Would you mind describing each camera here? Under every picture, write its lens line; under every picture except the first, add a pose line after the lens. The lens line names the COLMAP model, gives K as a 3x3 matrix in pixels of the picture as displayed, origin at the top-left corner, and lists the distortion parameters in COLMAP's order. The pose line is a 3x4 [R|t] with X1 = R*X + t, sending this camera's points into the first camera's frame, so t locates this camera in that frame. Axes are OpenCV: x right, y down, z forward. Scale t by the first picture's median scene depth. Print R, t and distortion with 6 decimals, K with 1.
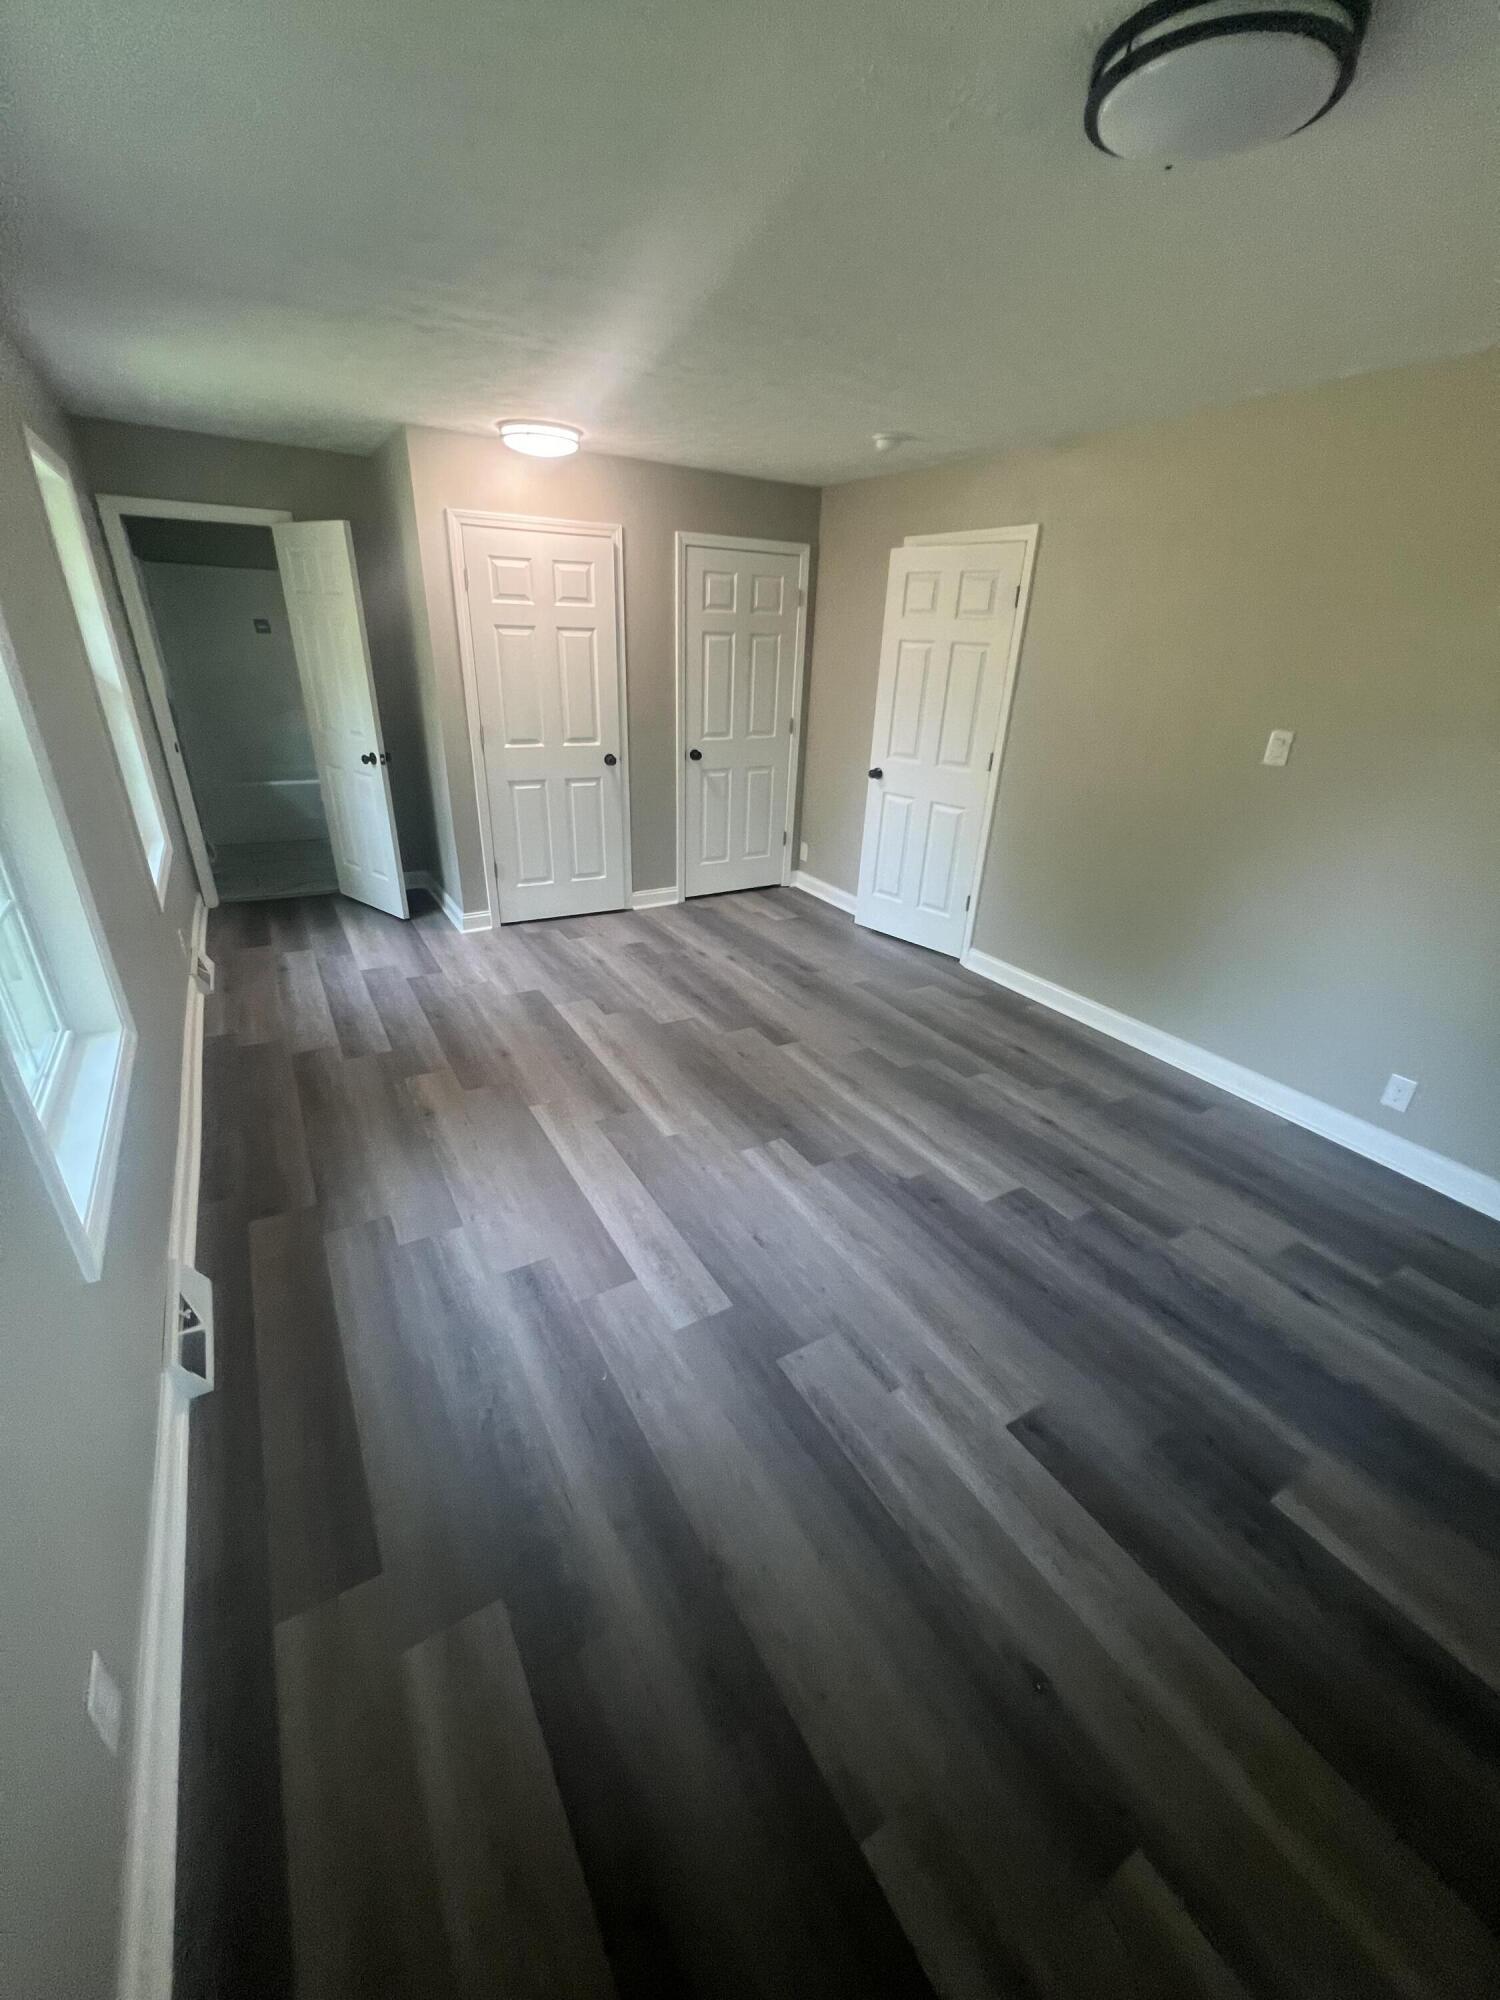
lens RADIAL K [[796.3, 0, 749.4], [0, 796.3, 1011.0], [0, 0, 1]] dist [-0.002440, 0.000390]
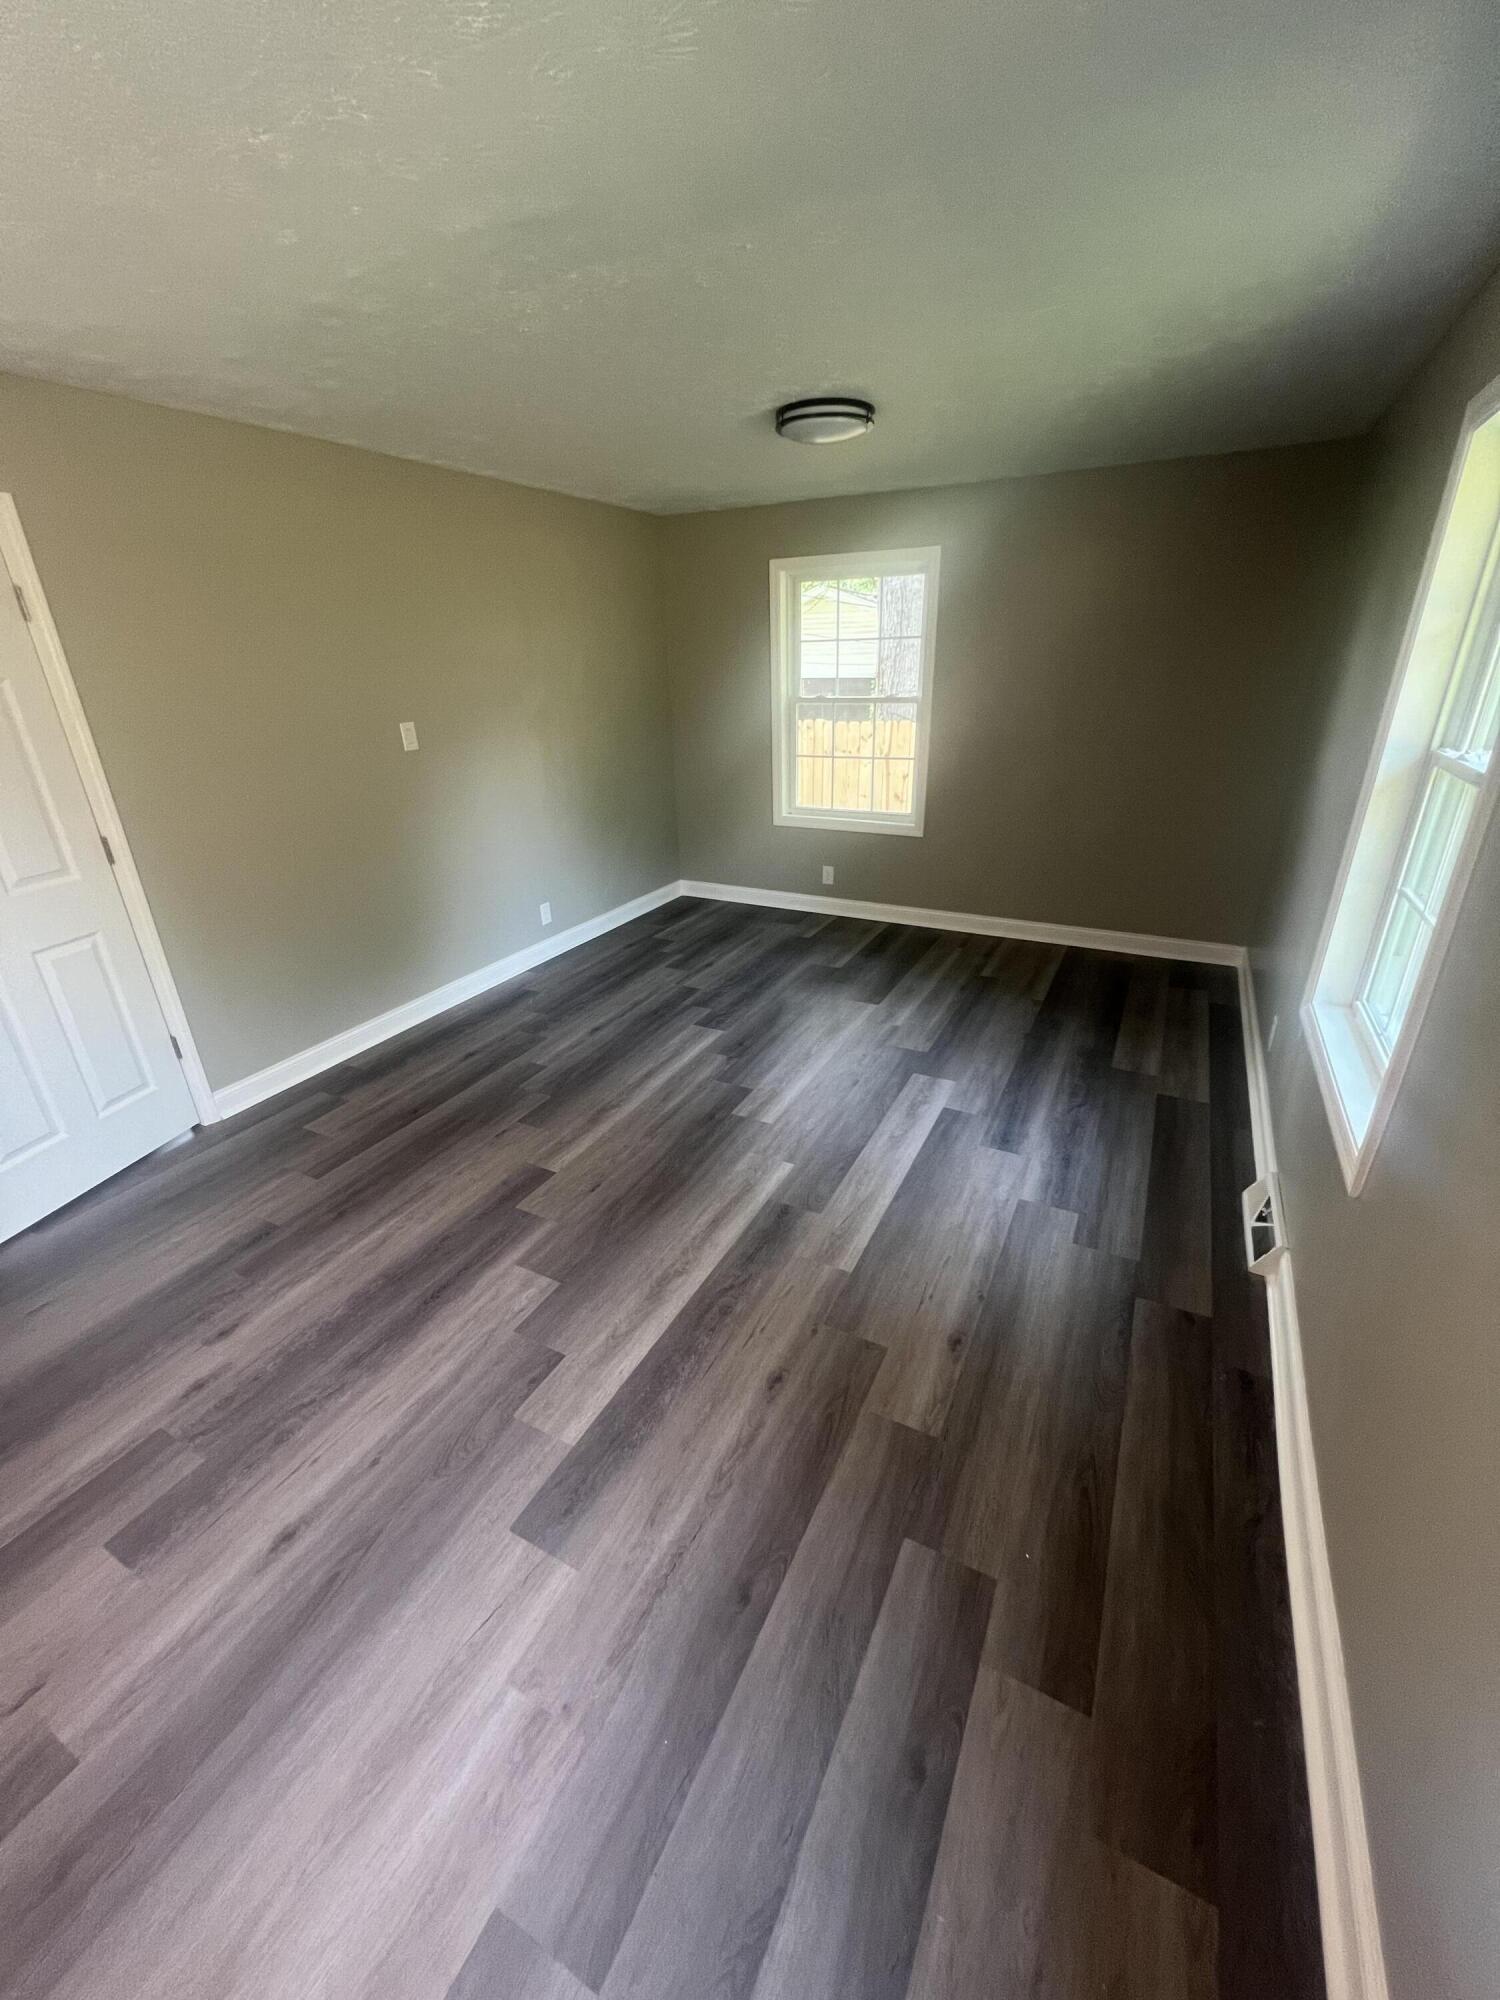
lens RADIAL K [[796.3, 0, 756.6], [0, 796.3, 1001.4], [0, 0, 1]] dist [-0.002440, 0.000390]
pose [[-0.525605, -0.362254, 0.769747, -0.778156], [0.374663, 0.713771, 0.591742, -0.593614], [-0.763785, 0.599418, -0.239438, 1.177609]]
